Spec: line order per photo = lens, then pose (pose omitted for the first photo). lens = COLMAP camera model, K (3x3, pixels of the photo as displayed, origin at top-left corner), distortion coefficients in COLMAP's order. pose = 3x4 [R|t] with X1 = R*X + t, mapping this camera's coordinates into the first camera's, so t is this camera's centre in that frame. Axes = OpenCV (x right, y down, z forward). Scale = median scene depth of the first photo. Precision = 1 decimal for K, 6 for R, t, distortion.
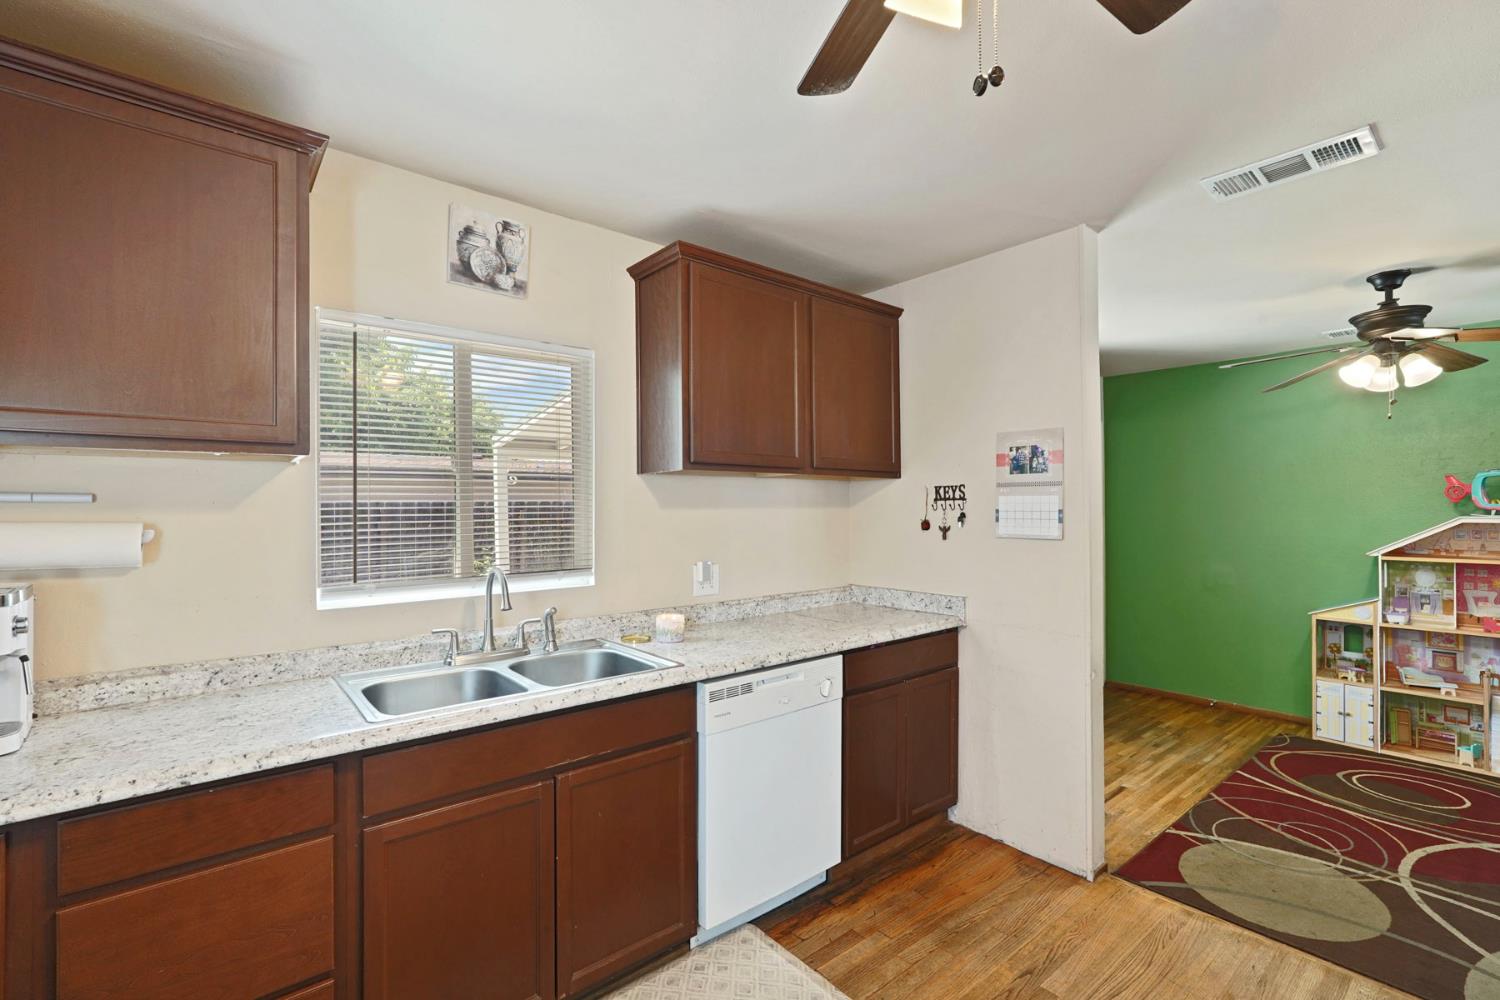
lens RADIAL K [[664.6, 0, 753.2], [0, 664.6, 505.9], [0, 0, 1]] dist [-0.015748, 0.008010]
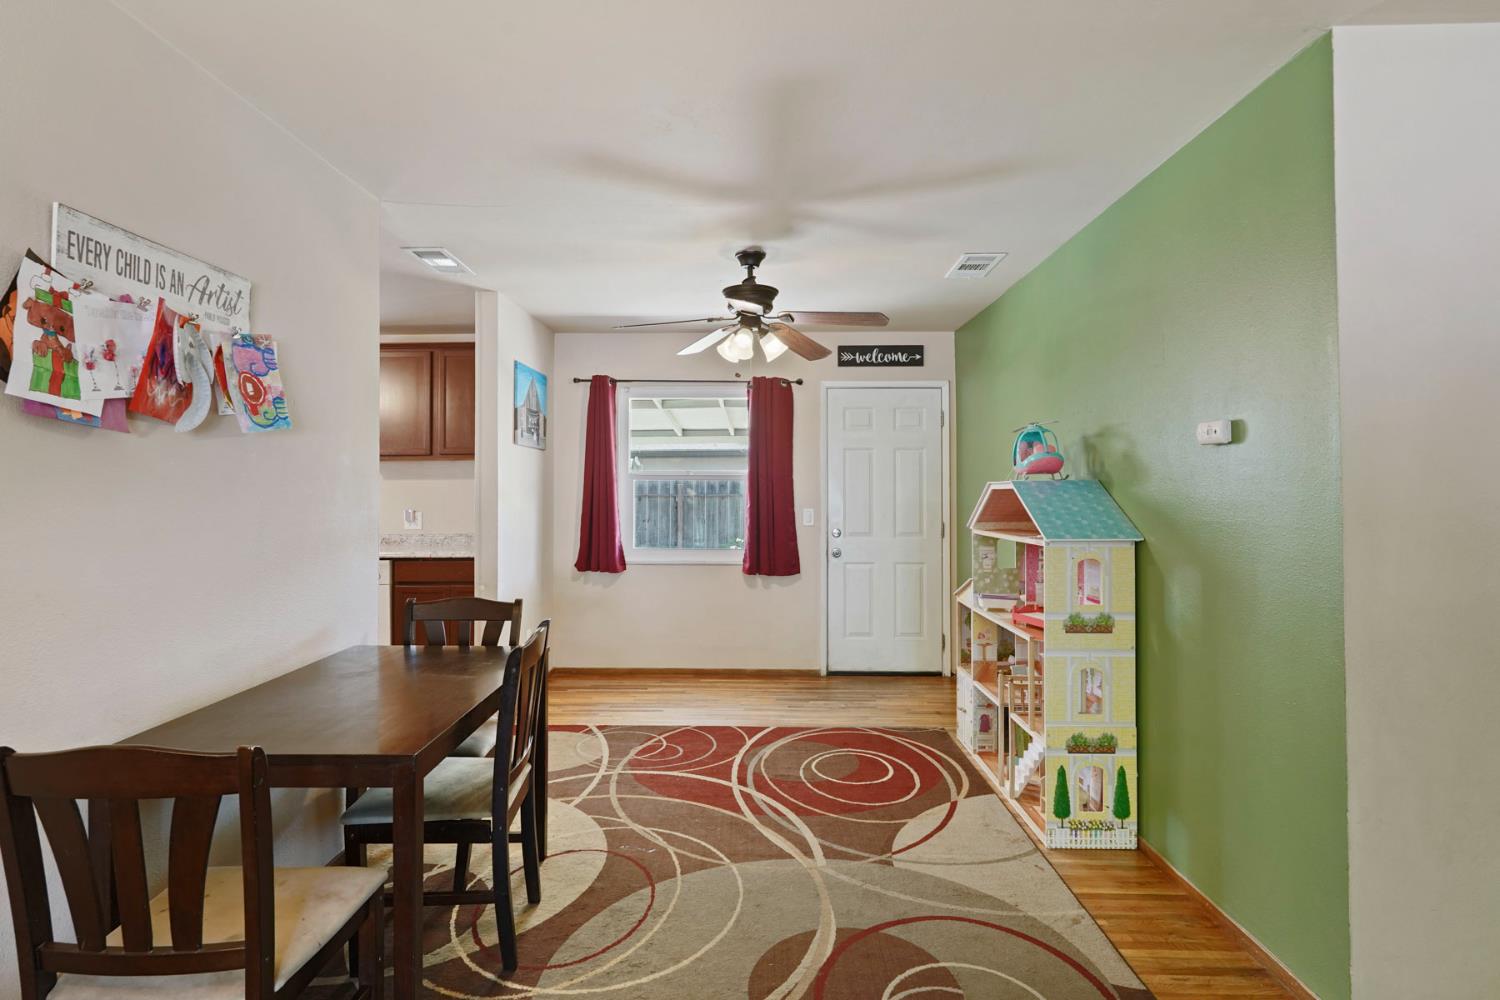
lens RADIAL K [[754.6, 0, 748.9], [0, 754.6, 497.6], [0, 0, 1]] dist [0.002214, 0.000614]
pose [[0.762909, 0.011337, -0.646406, 2.316485], [-0.002366, 0.999888, 0.014745, 0.026148], [0.646501, -0.009719, 0.762851, 0.088164]]
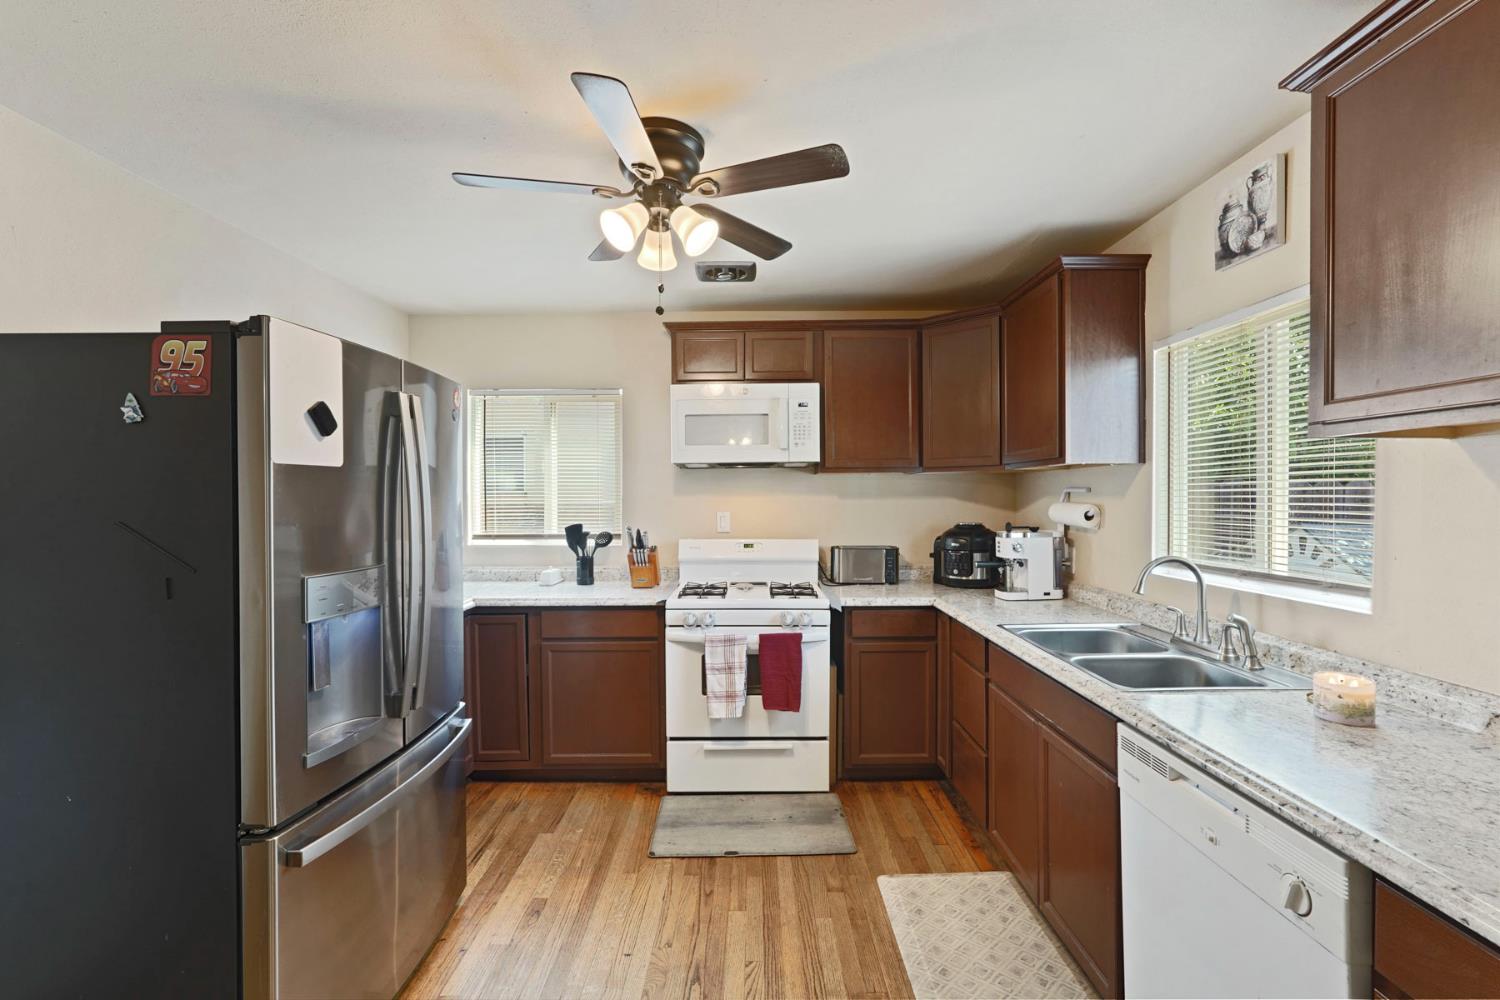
lens RADIAL K [[667.2, 0, 753.2], [0, 667.2, 497.9], [0, 0, 1]] dist [-0.012168, 0.008544]
pose [[-0.636427, 0.015863, -0.771173, 0.735171], [0.014570, 0.999857, 0.008542, -0.013673], [0.771199, -0.005800, -0.636568, 1.044619]]
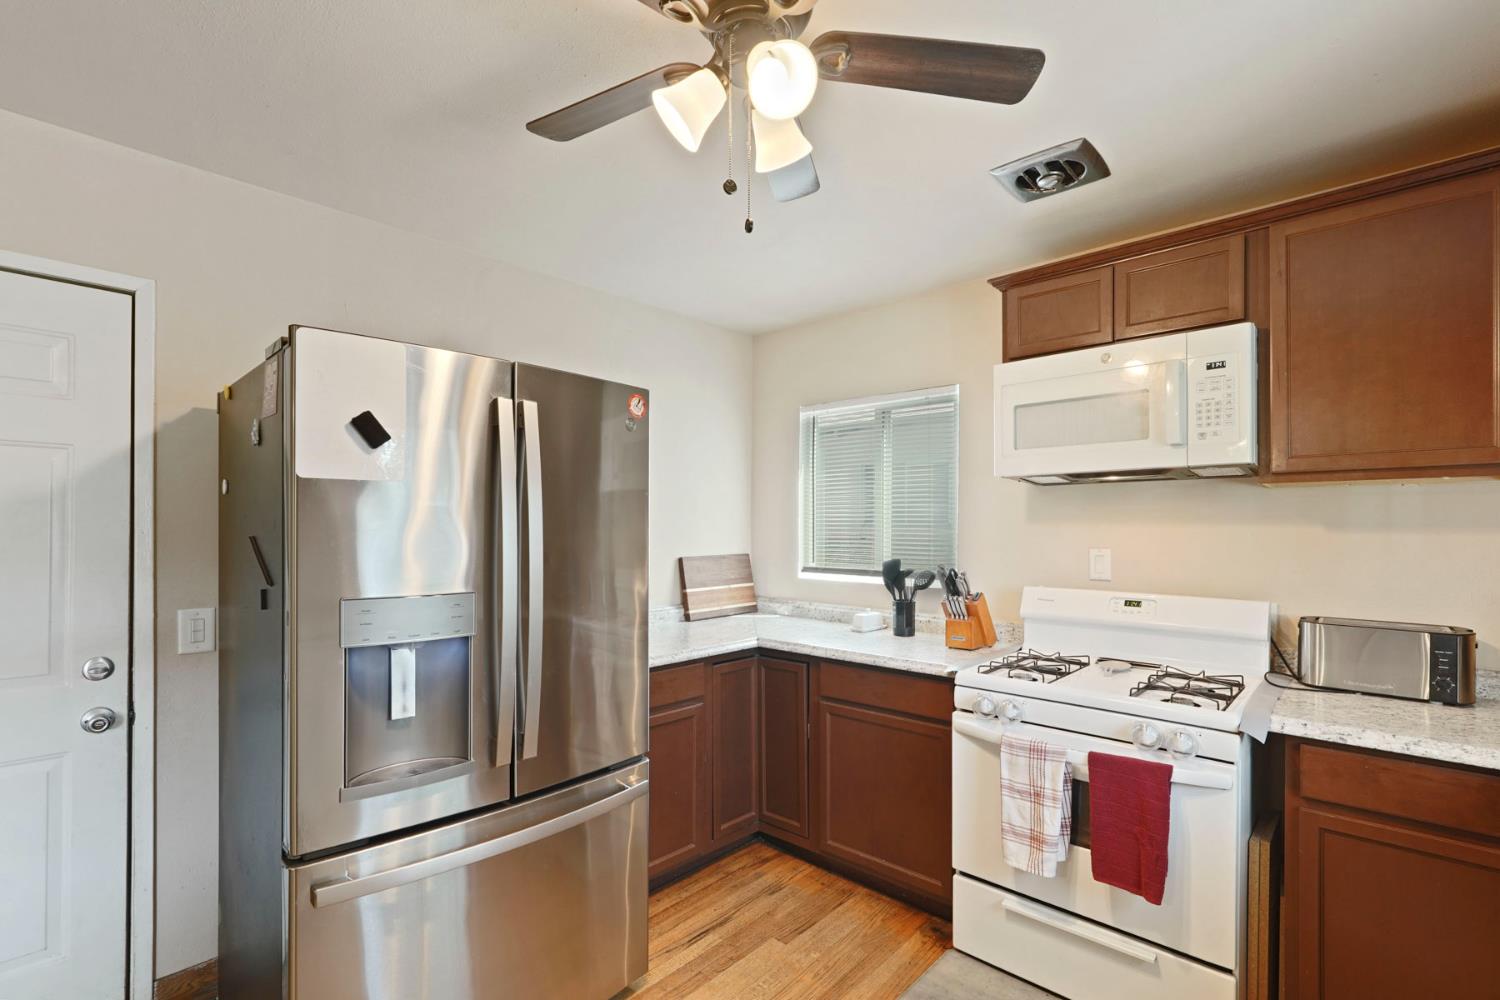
lens RADIAL K [[682.5, 0, 759.5], [0, 682.5, 528.7], [0, 0, 1]] dist [-0.000868, -0.000046]
pose [[-0.990216, 0.003935, -0.139489, 0.208941], [0.004703, 0.999976, -0.005176, 0.004110], [0.139465, -0.005781, -0.990210, 0.965481]]
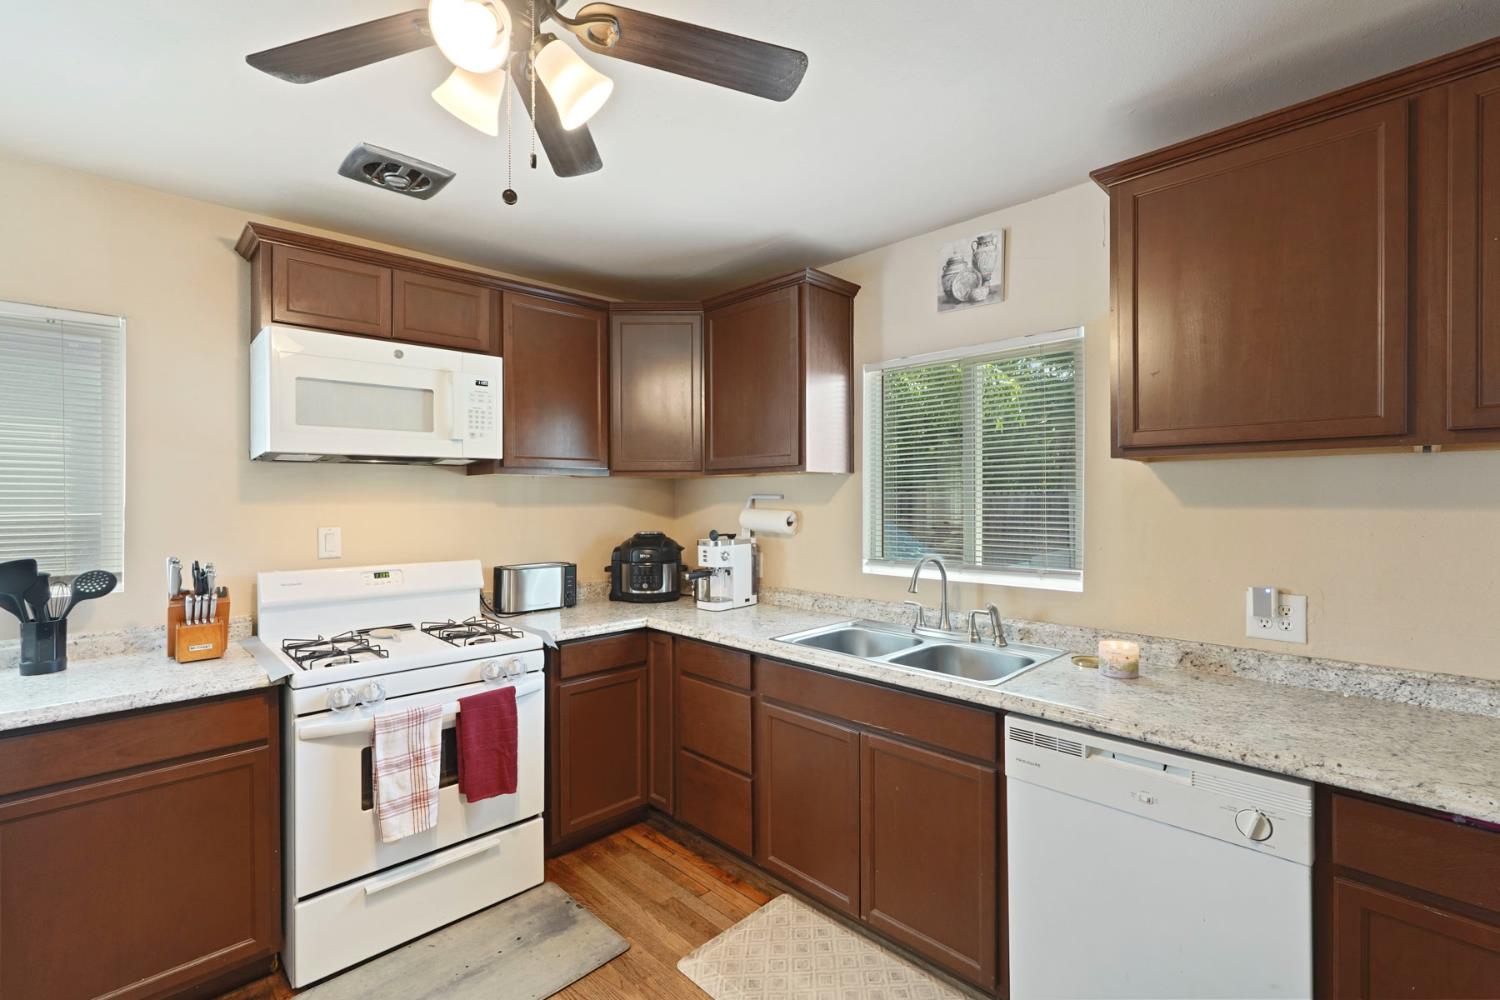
lens RADIAL K [[667.2, 0, 753.2], [0, 667.2, 497.9], [0, 0, 1]] dist [-0.012168, 0.008544]
pose [[0.080032, 0.008043, -0.996760, 0.674428], [0.008195, 0.999928, 0.008727, -0.019538], [0.996759, -0.008866, 0.079961, 0.543247]]
